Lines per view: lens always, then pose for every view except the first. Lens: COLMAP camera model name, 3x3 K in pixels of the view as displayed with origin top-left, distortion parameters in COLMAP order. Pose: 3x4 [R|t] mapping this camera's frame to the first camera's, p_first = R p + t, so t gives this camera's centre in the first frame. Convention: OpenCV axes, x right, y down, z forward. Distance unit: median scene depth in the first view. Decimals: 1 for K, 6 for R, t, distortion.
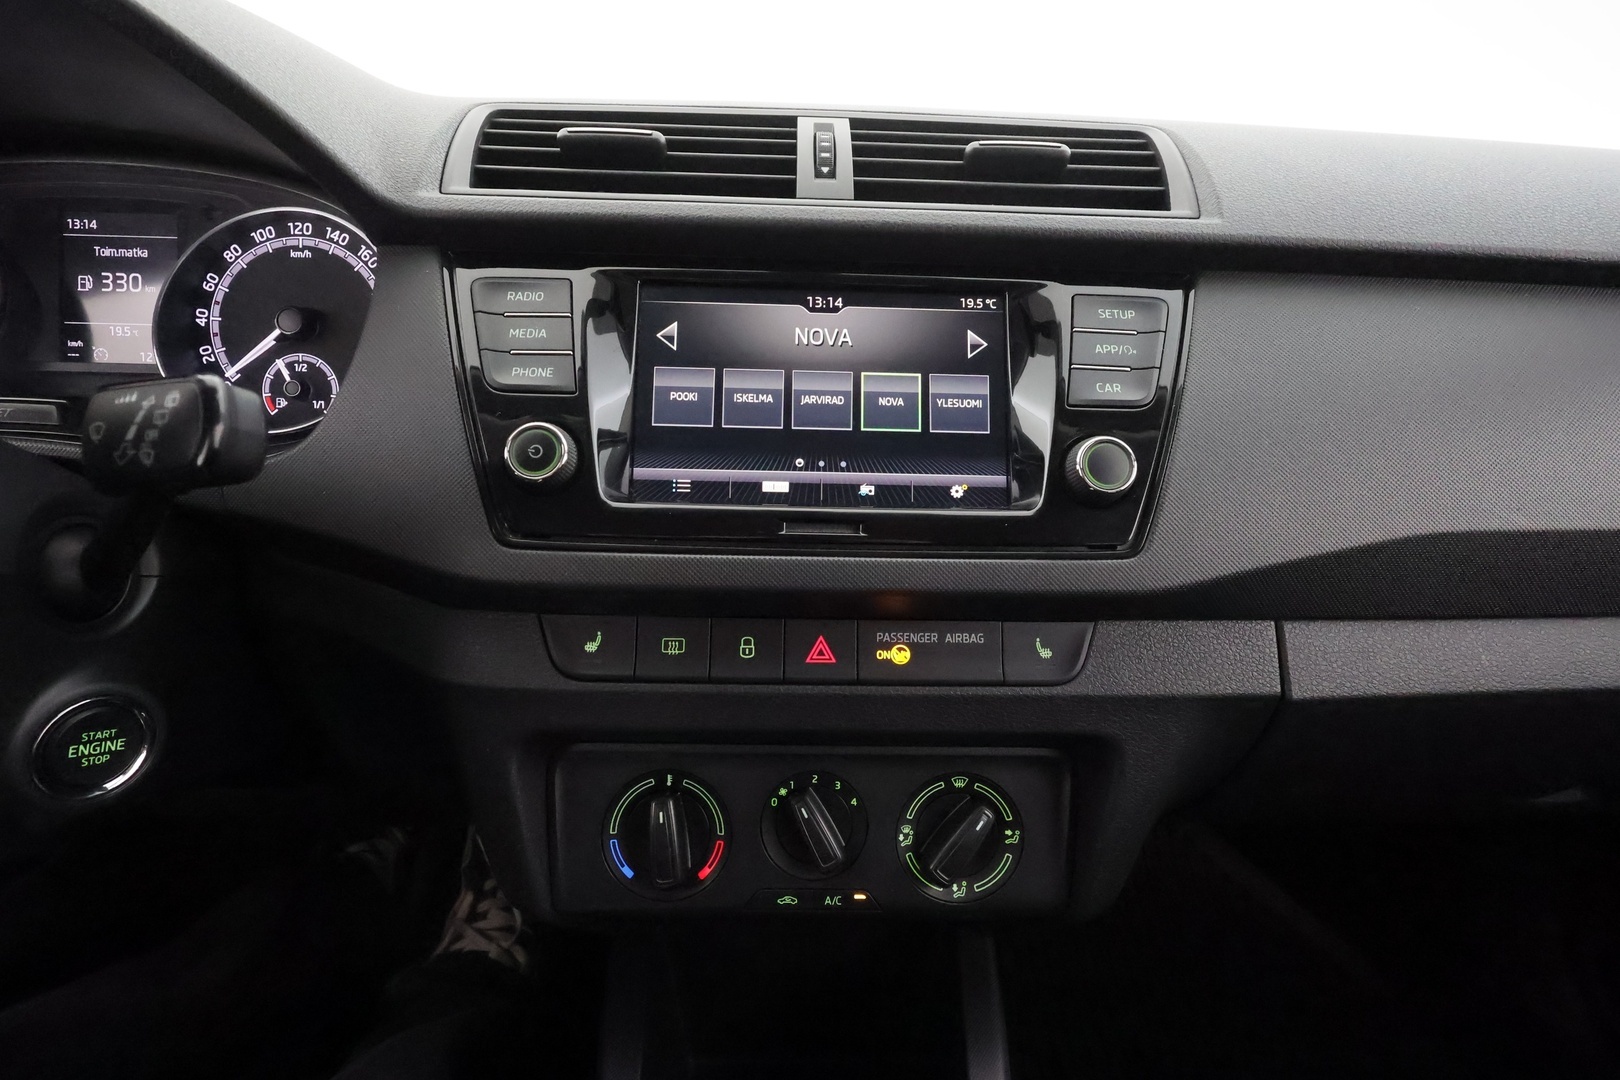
lens RADIAL K [[762.6, 0, 813.3], [0, 762.6, 543.3], [0, 0, 1]] dist [-0.004766, 0.004340]
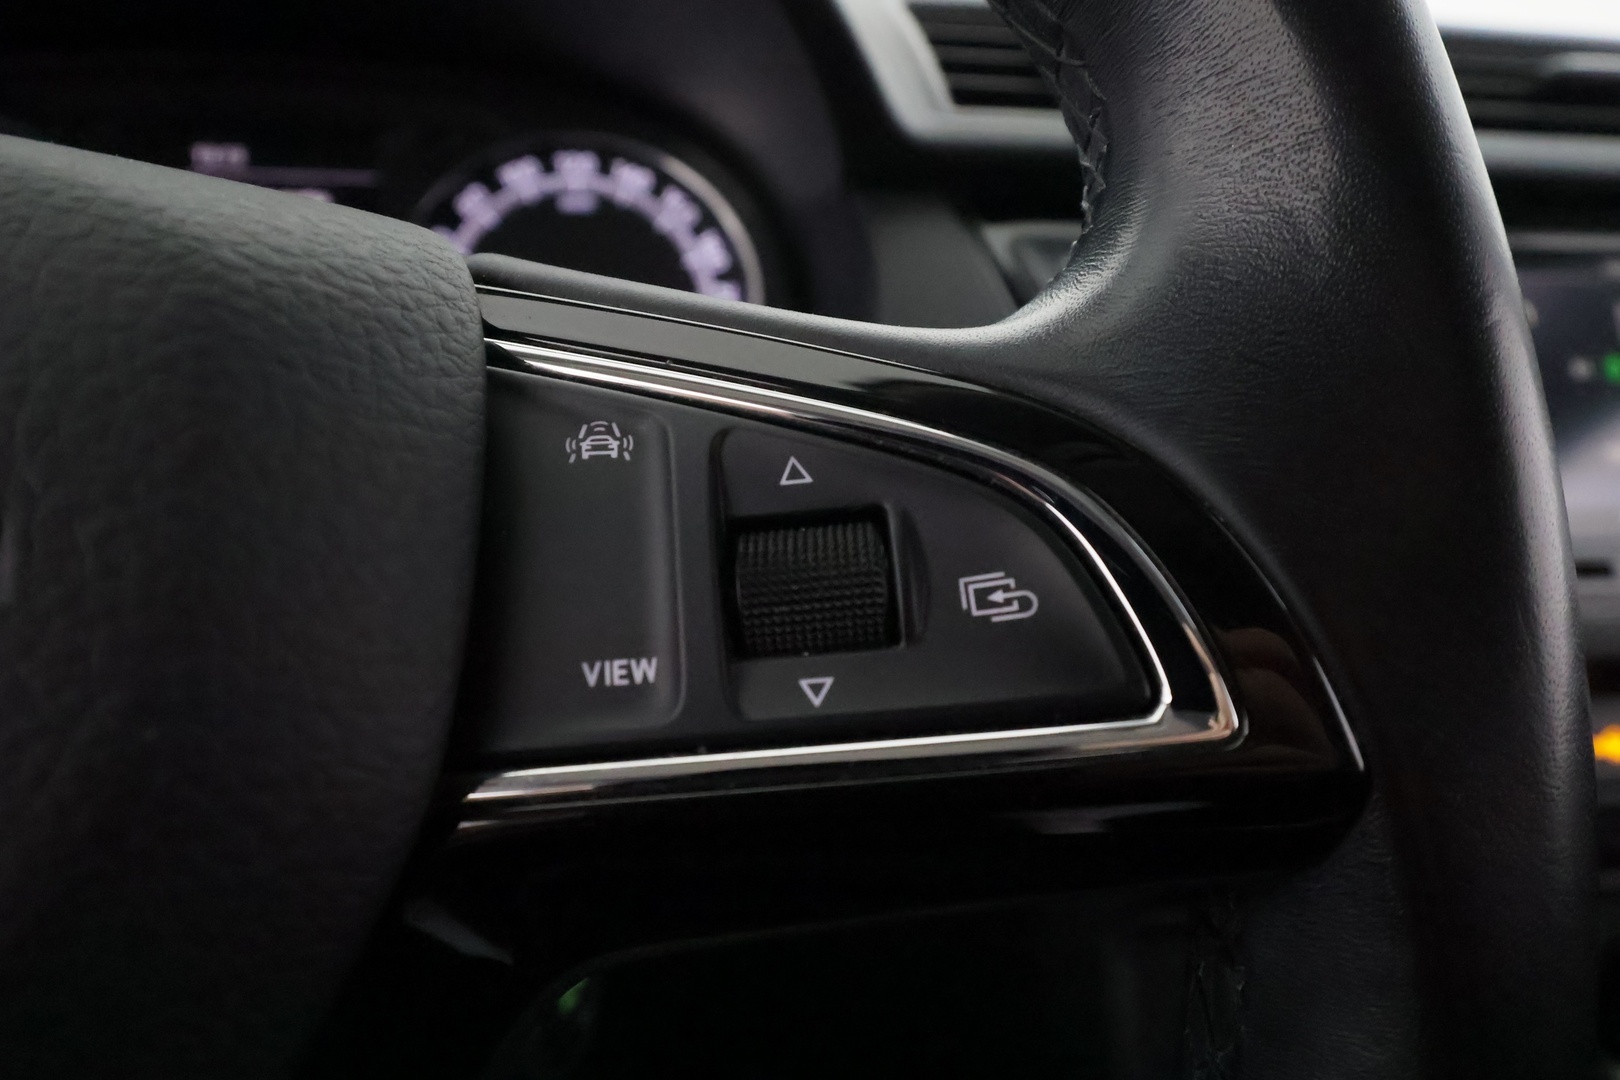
lens RADIAL K [[1135.5, 0, 816.5], [0, 1135.5, 550.1], [0, 0, 1]] dist [0.014035, 0.000430]
pose [[0.987171, -0.043171, 0.153716, -0.694509], [0.052478, 0.996994, -0.057006, -0.016569], [-0.150793, 0.064342, 0.986469, 0.028649]]
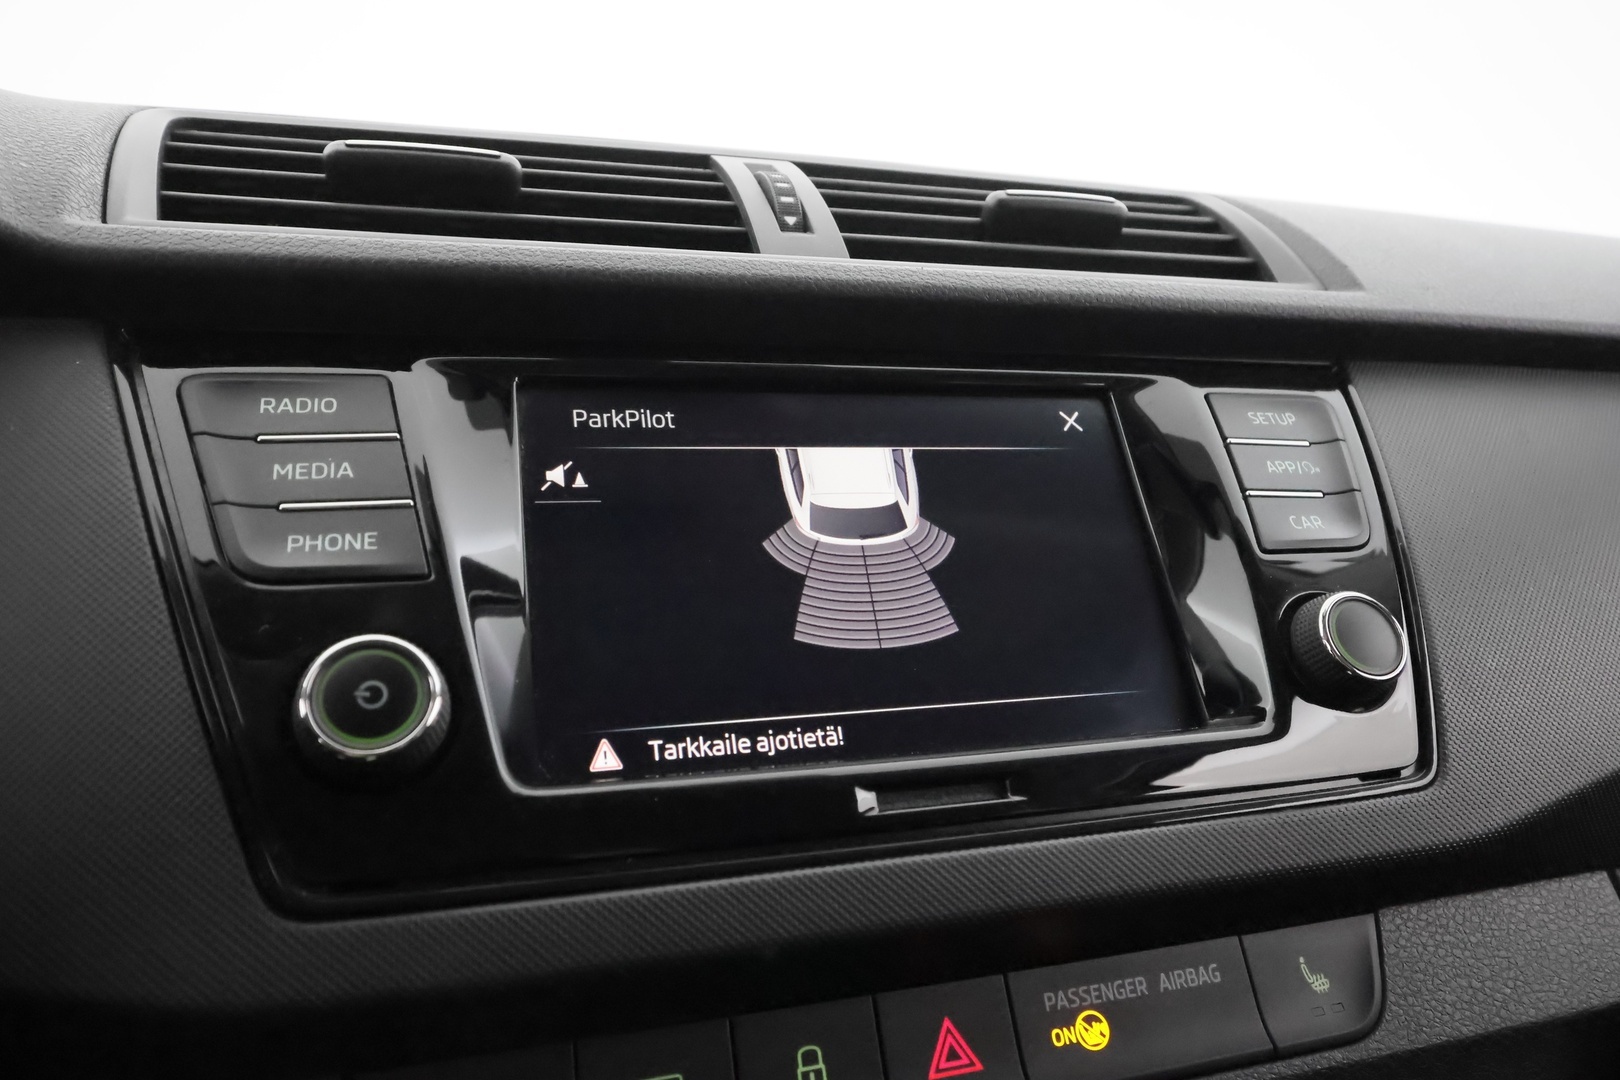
lens RADIAL K [[1157.2, 0, 818.7], [0, 1157.2, 537.4], [0, 0, 1]] dist [0.005001, 0.000192]
pose [[0.955498, -0.050032, 0.290724, -0.240503], [0.130714, 0.955290, -0.265206, 0.008592], [-0.264457, 0.291406, 0.919318, 0.195918]]
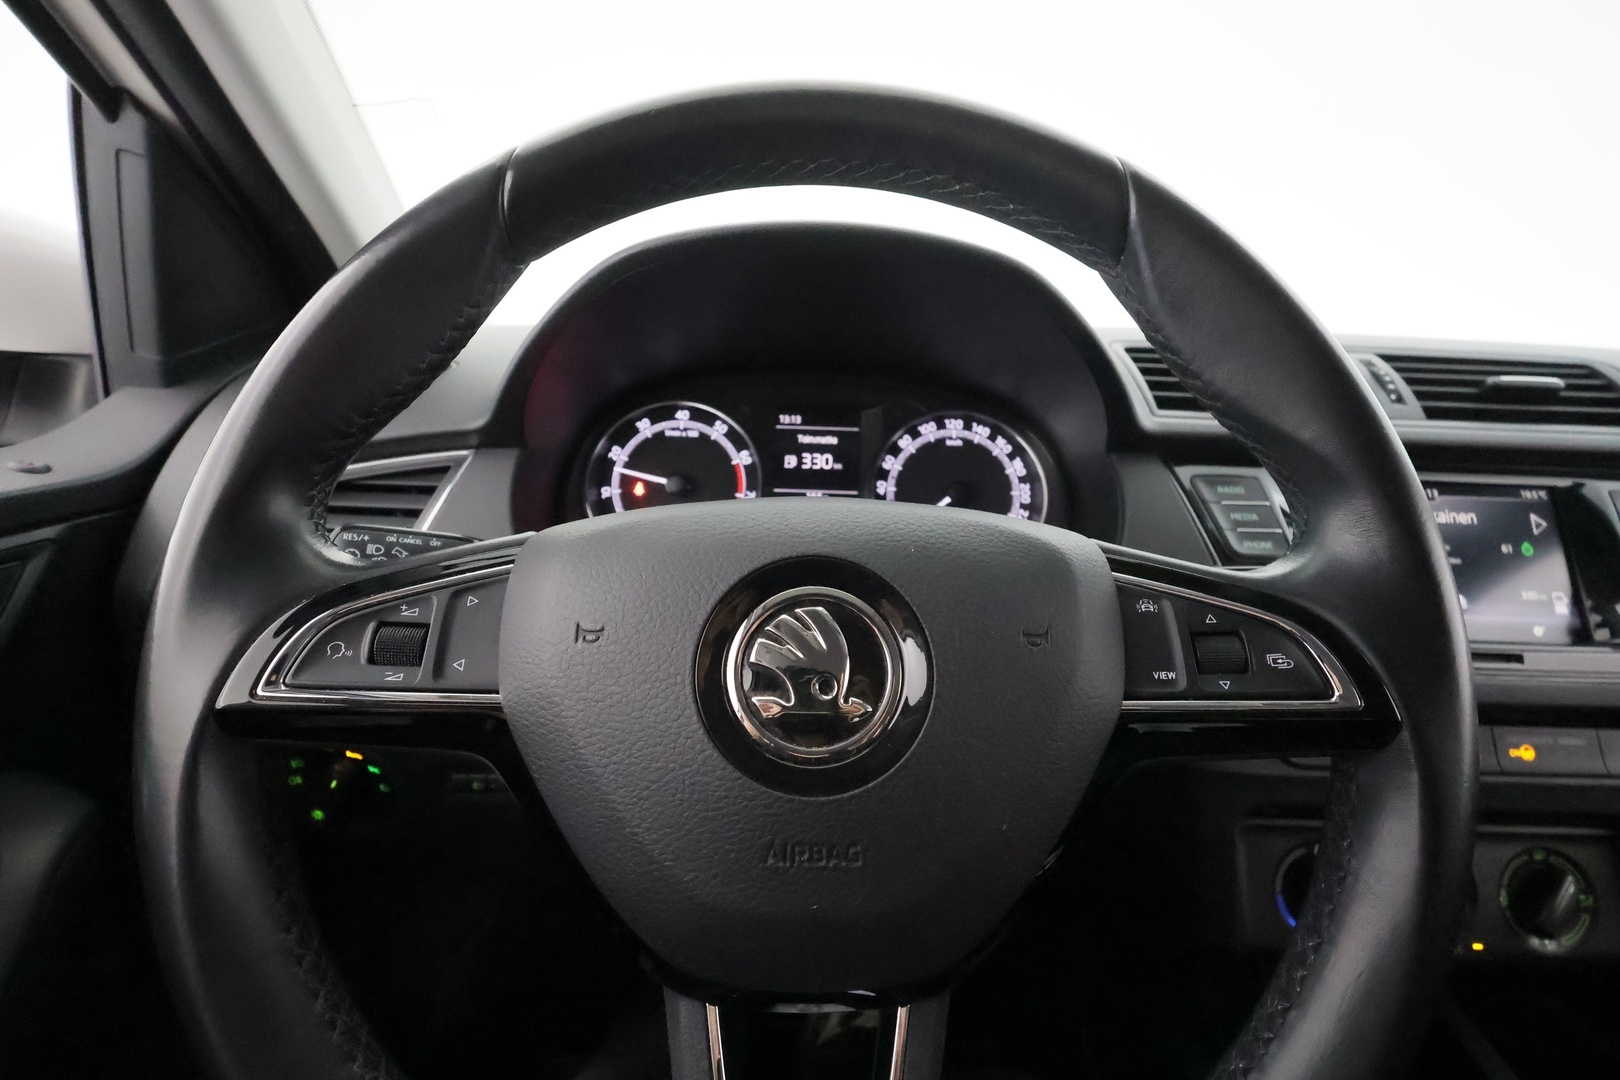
lens RADIAL K [[762.6, 0, 810.6], [0, 762.6, 542.9], [0, 0, 1]] dist [-0.004766, 0.004340]
pose [[0.999843, 0.011477, -0.013512, -0.994629], [-0.013097, 0.991859, -0.126663, -0.030995], [0.011948, 0.126820, 0.991854, -0.352368]]
